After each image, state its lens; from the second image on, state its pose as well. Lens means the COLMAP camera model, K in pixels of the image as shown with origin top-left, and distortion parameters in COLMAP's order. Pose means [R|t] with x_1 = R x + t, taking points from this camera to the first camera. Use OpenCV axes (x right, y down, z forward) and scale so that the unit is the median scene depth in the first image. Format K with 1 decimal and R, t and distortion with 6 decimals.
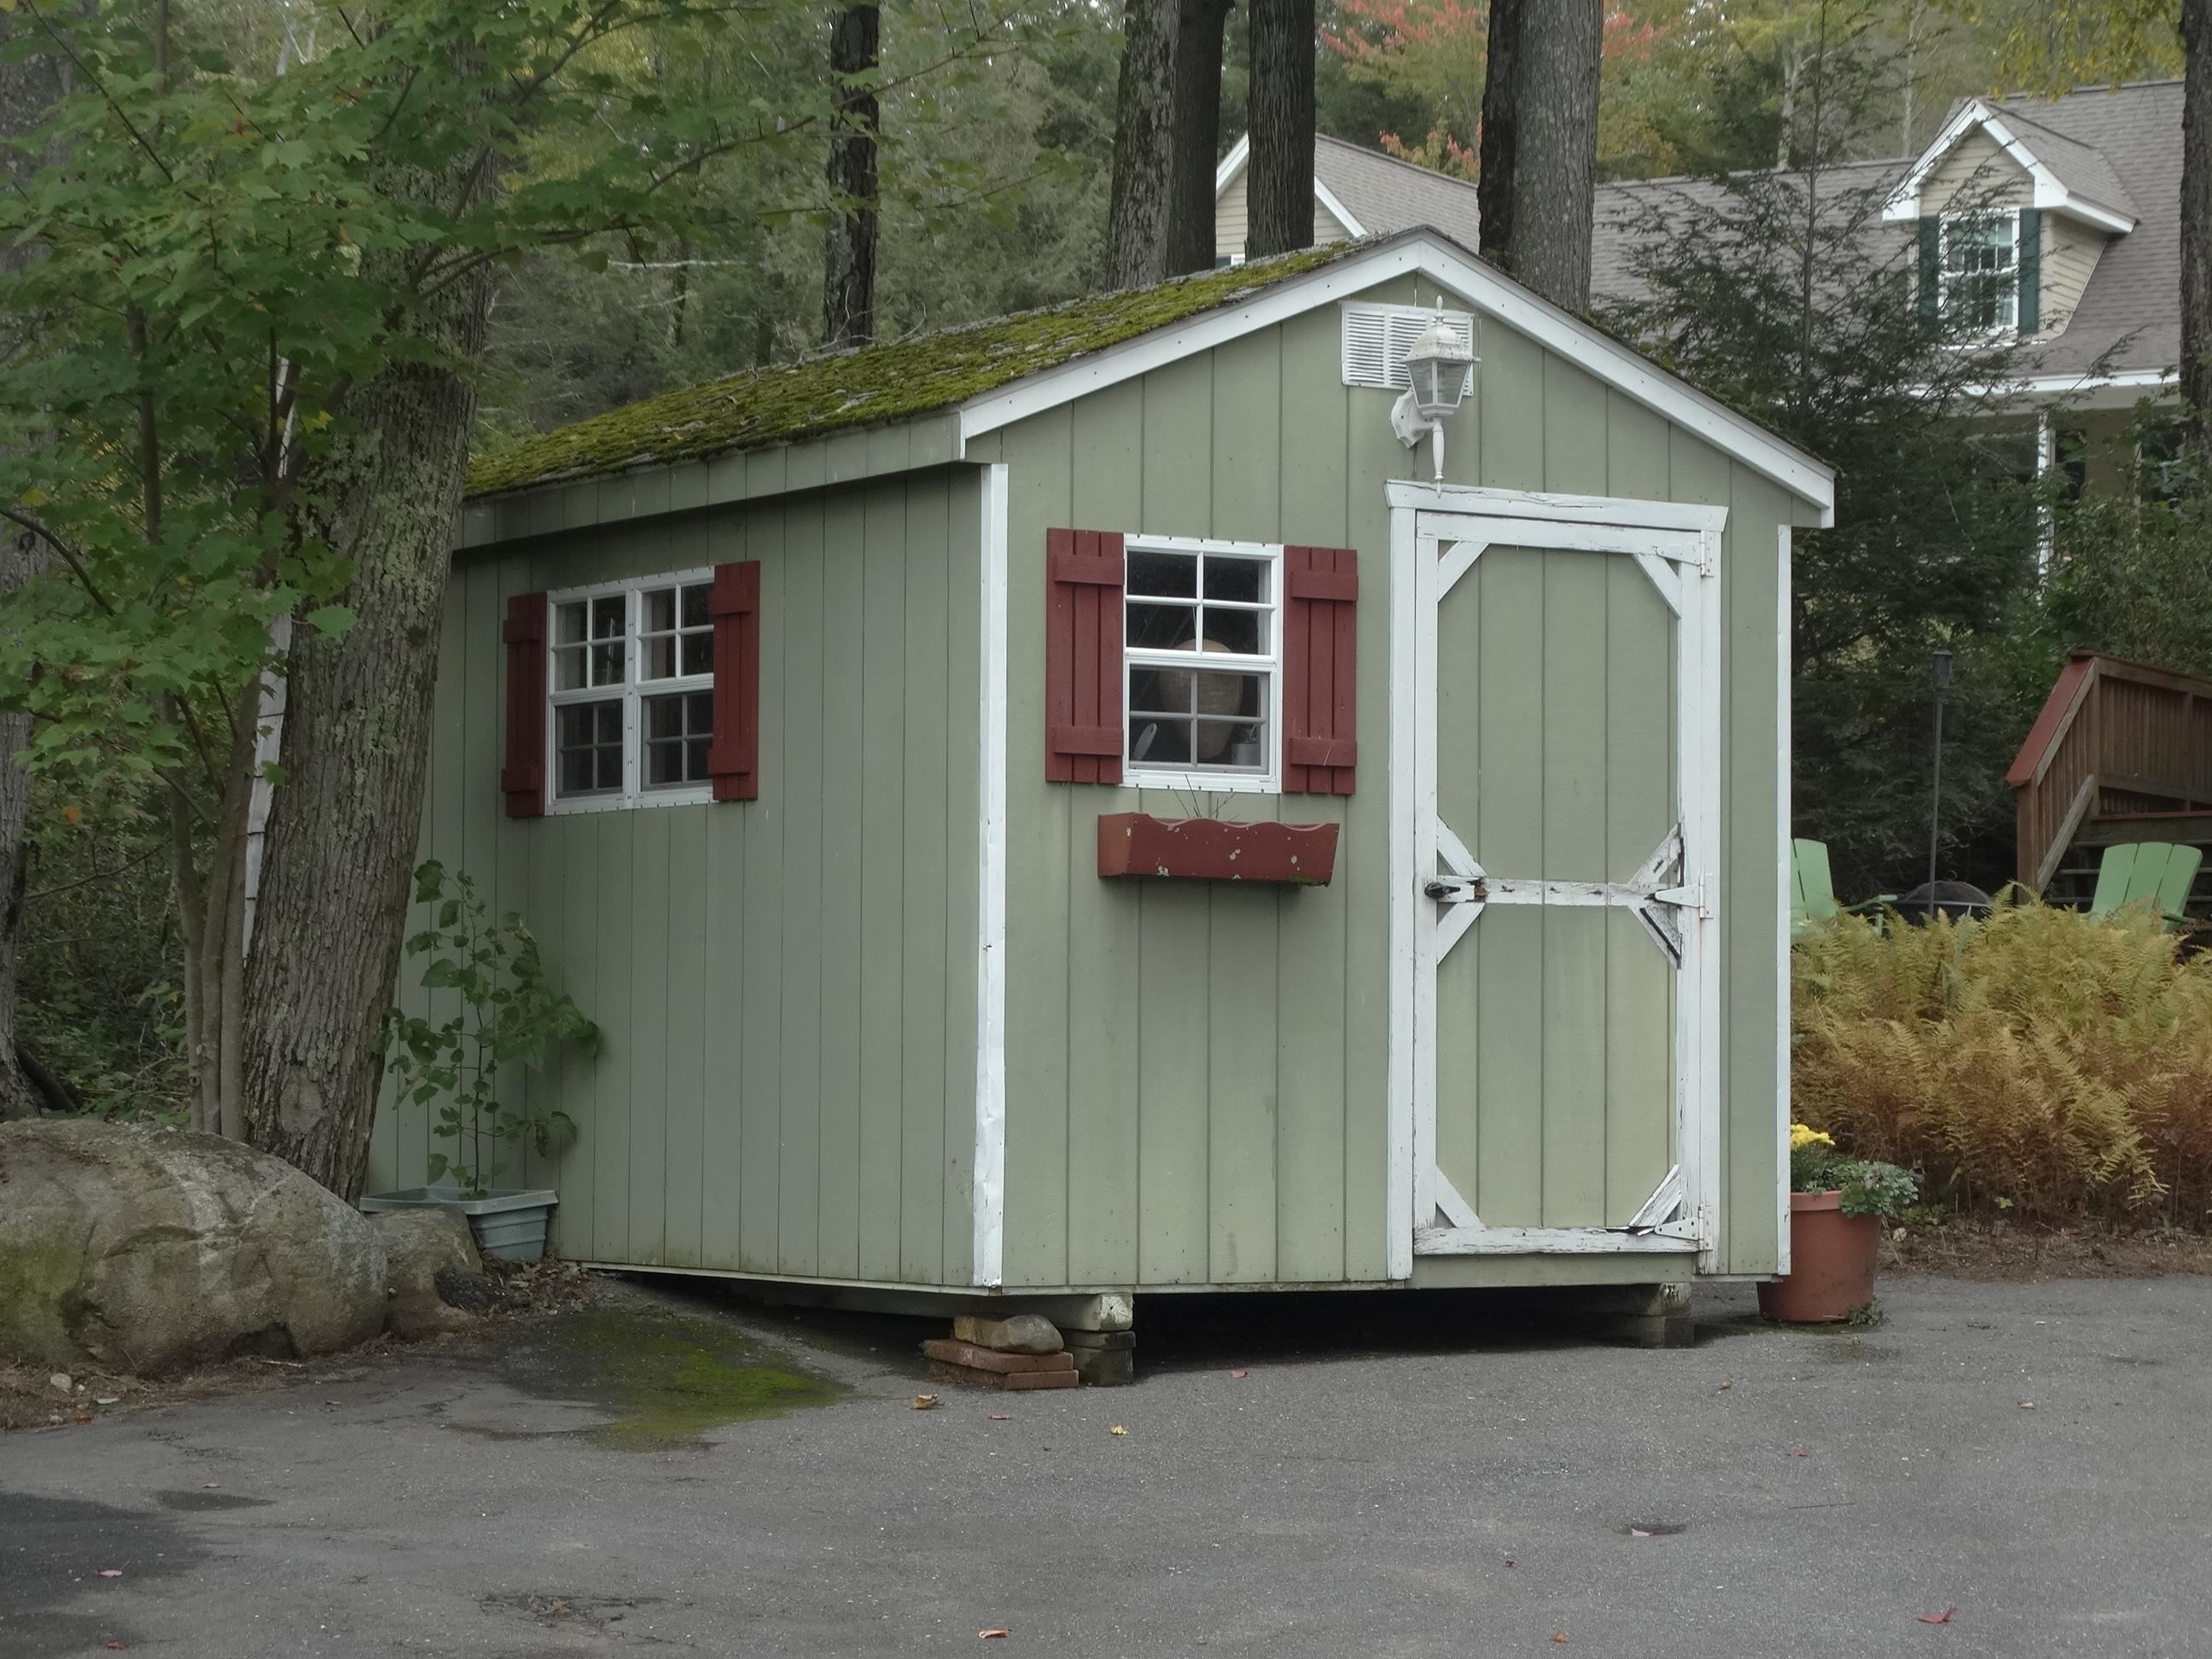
lens RADIAL K [[5488.9, 0, 1104.5], [0, 5488.9, 830.4], [0, 0, 1]] dist [-0.046279, 0.000000]
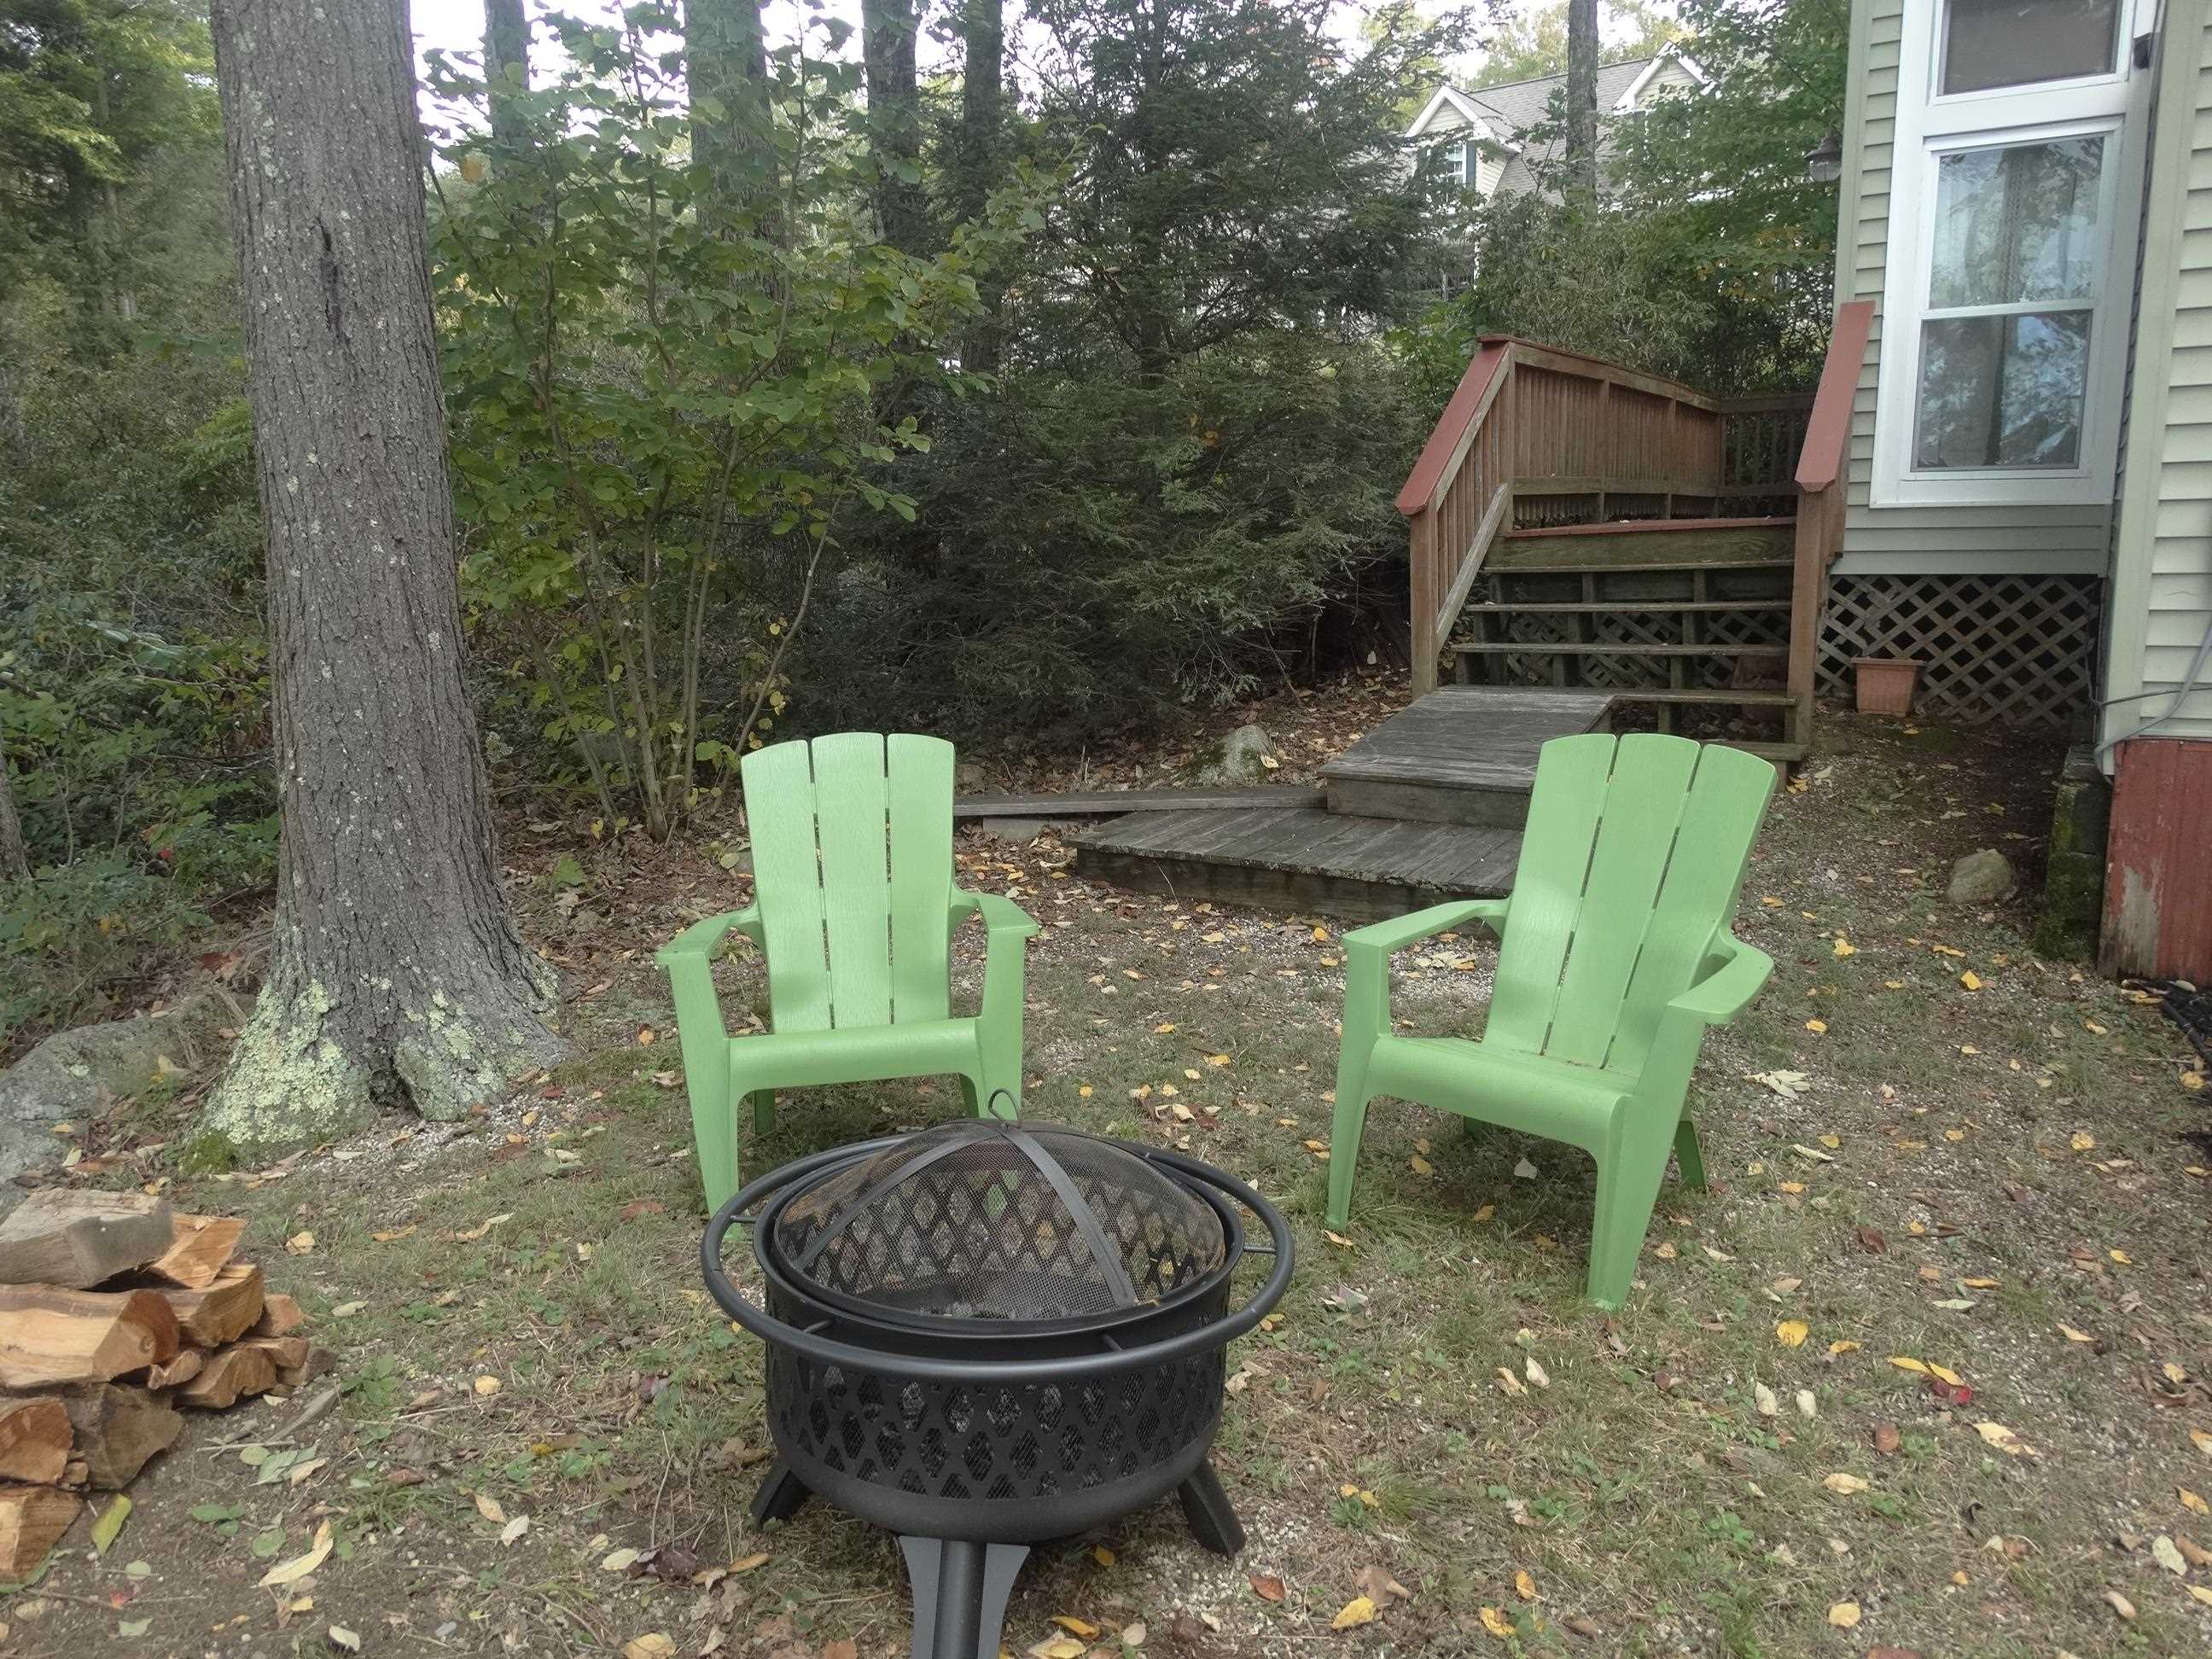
lens RADIAL K [[1560.8, 0, 1104.2], [0, 1560.8, 841.1], [0, 0, 1]] dist [-0.019334, 0.004182]
pose [[0.996905, -0.032361, -0.071645, 0.139272], [0.049099, 0.968041, 0.245938, -0.020018], [0.061397, -0.248695, 0.966634, 0.780636]]
